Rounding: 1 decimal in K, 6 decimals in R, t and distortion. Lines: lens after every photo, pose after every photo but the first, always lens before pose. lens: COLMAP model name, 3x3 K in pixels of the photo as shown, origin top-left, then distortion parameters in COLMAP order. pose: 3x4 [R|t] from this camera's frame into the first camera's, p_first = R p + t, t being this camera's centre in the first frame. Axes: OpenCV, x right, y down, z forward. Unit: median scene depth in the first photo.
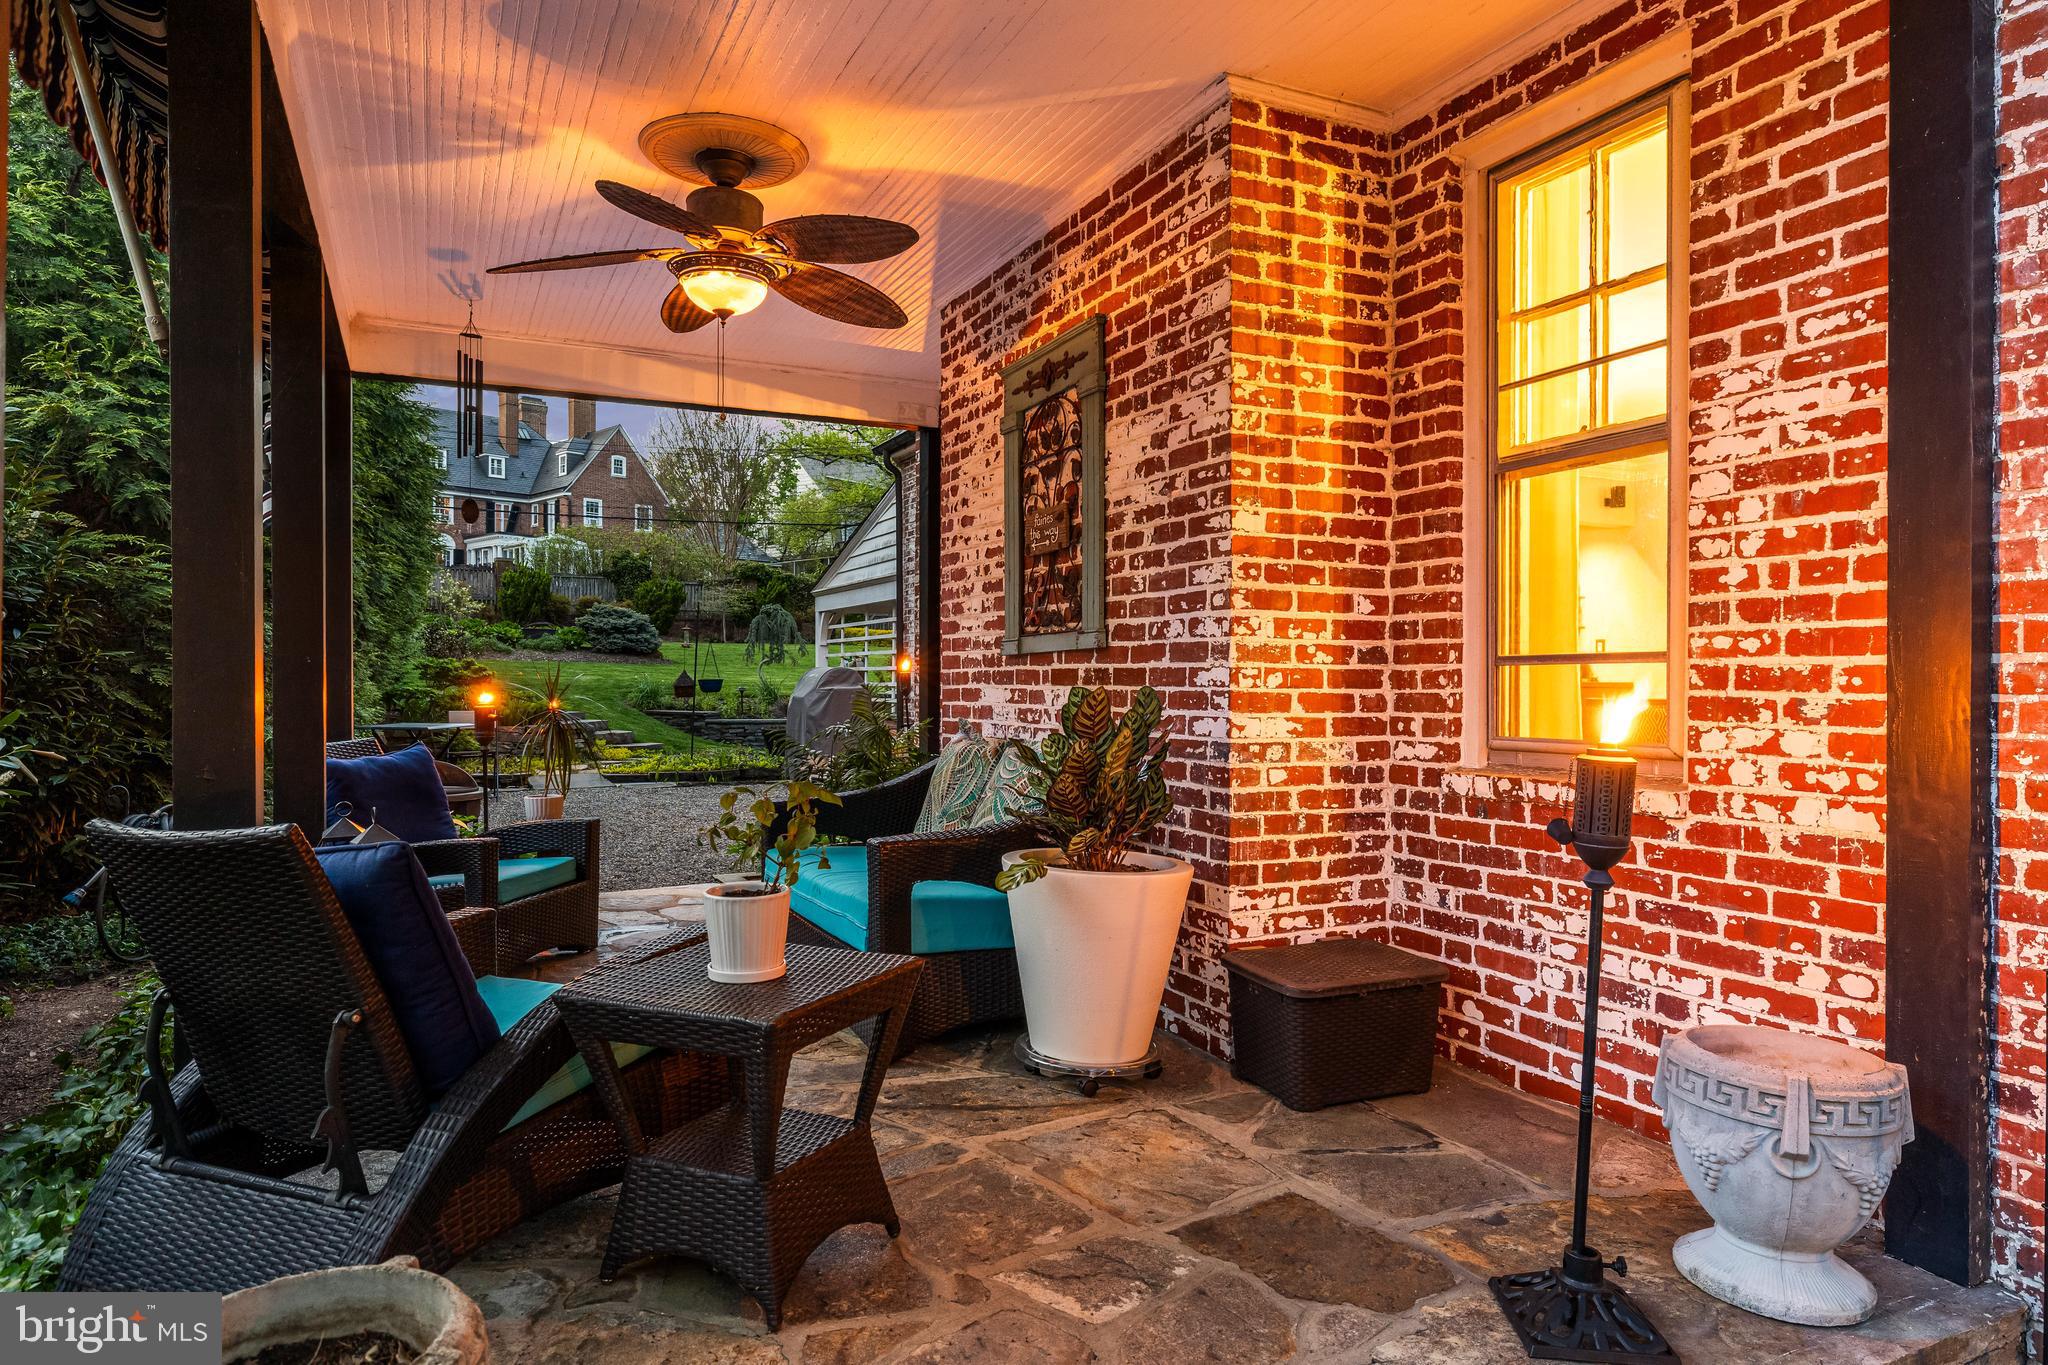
lens RADIAL K [[1203.3, 0, 1029.3], [0, 1203.3, 694.5], [0, 0, 1]] dist [-0.001885, -0.000673]
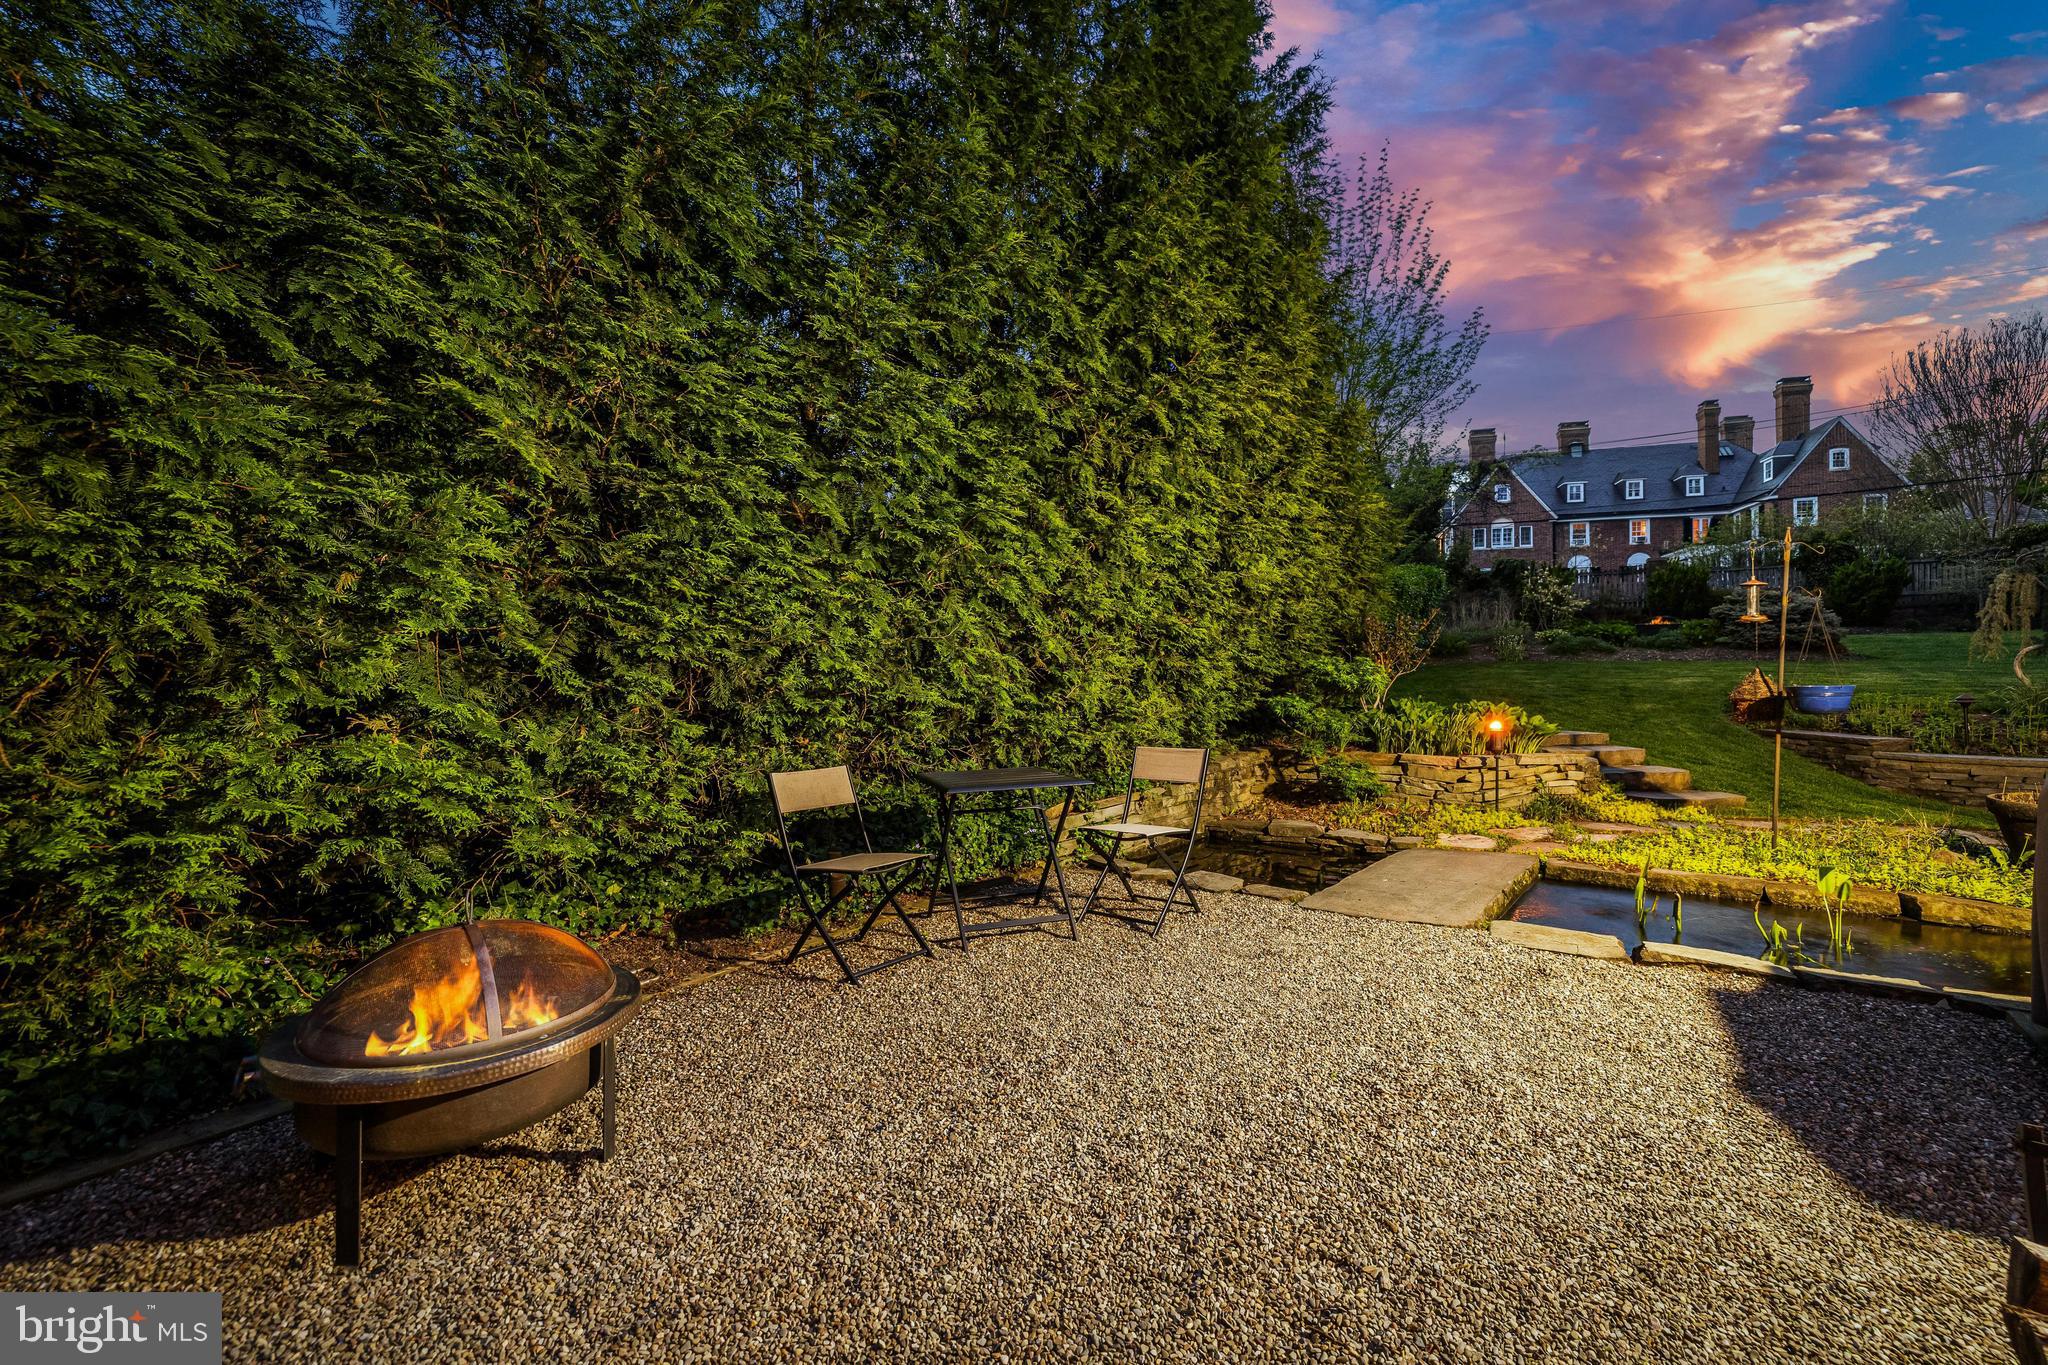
lens RADIAL K [[863.8, 0, 1027.1], [0, 863.8, 672.7], [0, 0, 1]] dist [-0.000366, 0.000955]
pose [[0.450888, -0.015771, -0.892441, -0.461150], [-0.004152, 0.999796, -0.019766, -0.044478], [0.892571, 0.012618, 0.450731, 2.607605]]
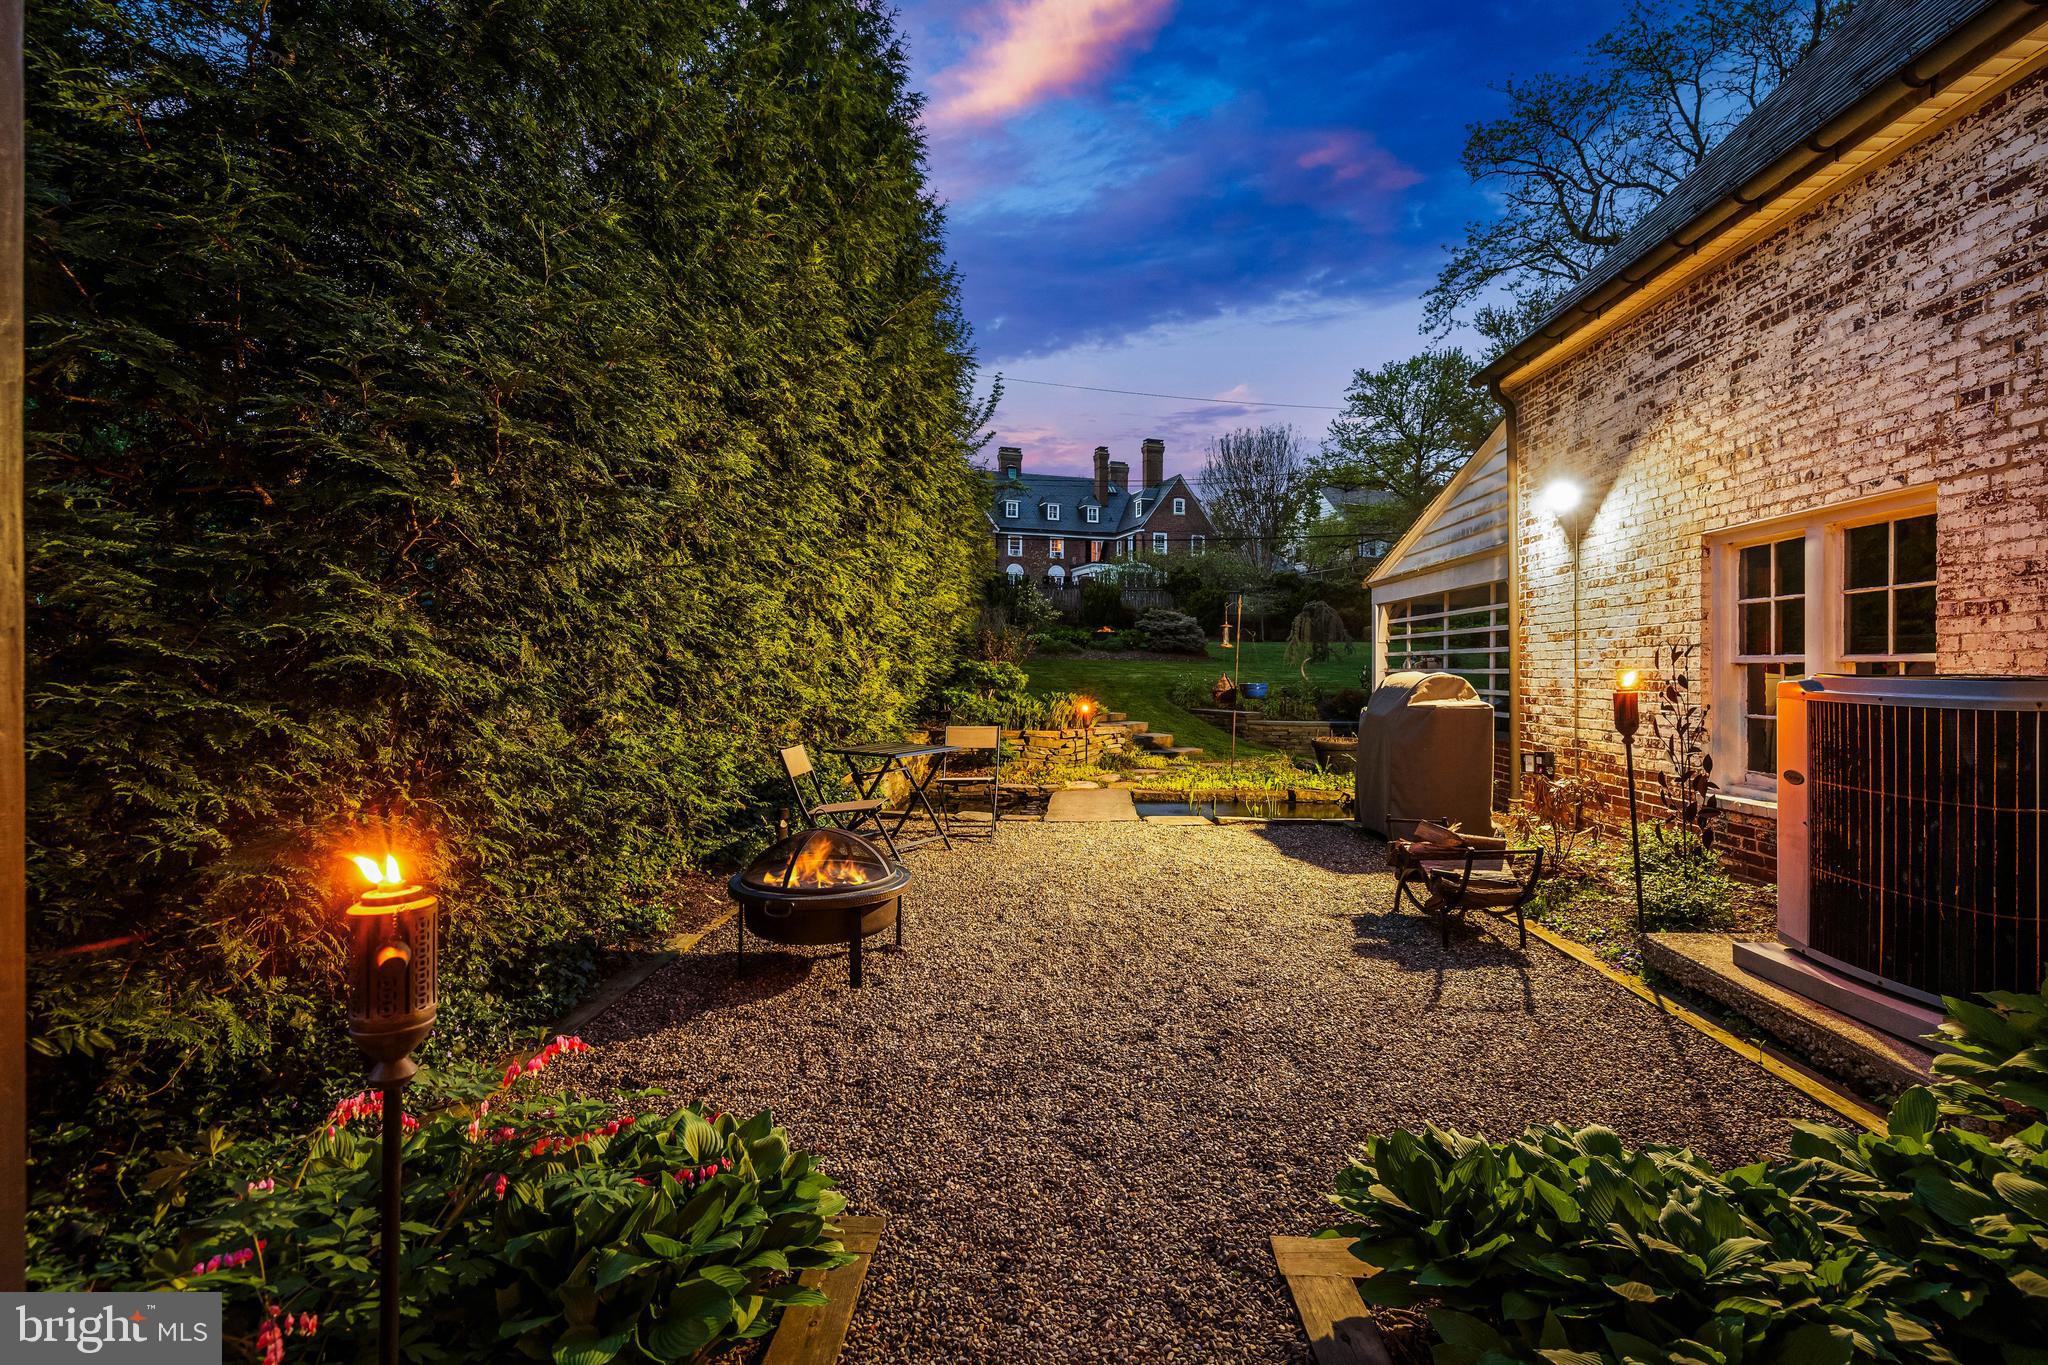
lens RADIAL K [[918.8, 0, 1043.8], [0, 918.8, 666.9], [0, 0, 1]] dist [-0.002908, 0.000132]
pose [[0.887347, -0.003330, -0.461090, -0.416826], [-0.004196, 0.999874, -0.015295, -0.062477], [0.461083, 0.015506, 0.887222, 1.533589]]
